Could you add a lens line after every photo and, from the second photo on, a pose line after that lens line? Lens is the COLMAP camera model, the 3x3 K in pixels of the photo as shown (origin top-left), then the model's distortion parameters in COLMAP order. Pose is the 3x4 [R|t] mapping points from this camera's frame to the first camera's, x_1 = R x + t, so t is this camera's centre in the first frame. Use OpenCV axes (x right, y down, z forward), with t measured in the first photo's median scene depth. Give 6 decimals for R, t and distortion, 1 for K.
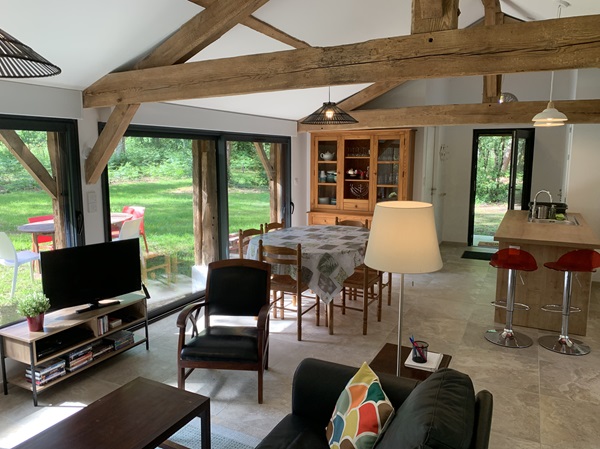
lens RADIAL K [[457.5, 0, 298.0], [0, 457.5, 222.0], [0, 0, 1]] dist [0.079227, -0.111947]
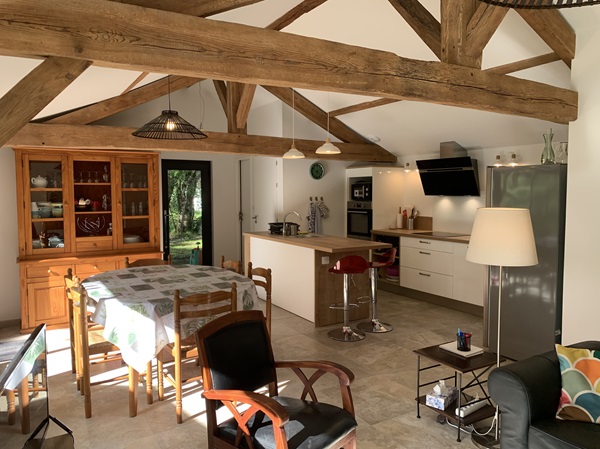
lens RADIAL K [[457.5, 0, 298.0], [0, 457.5, 222.0], [0, 0, 1]] dist [0.079227, -0.111947]
pose [[0.527926, -0.058197, 0.847294, -0.371664], [0.127771, 0.991737, -0.011493, -0.021327], [-0.839624, 0.114326, 0.531000, 0.293967]]
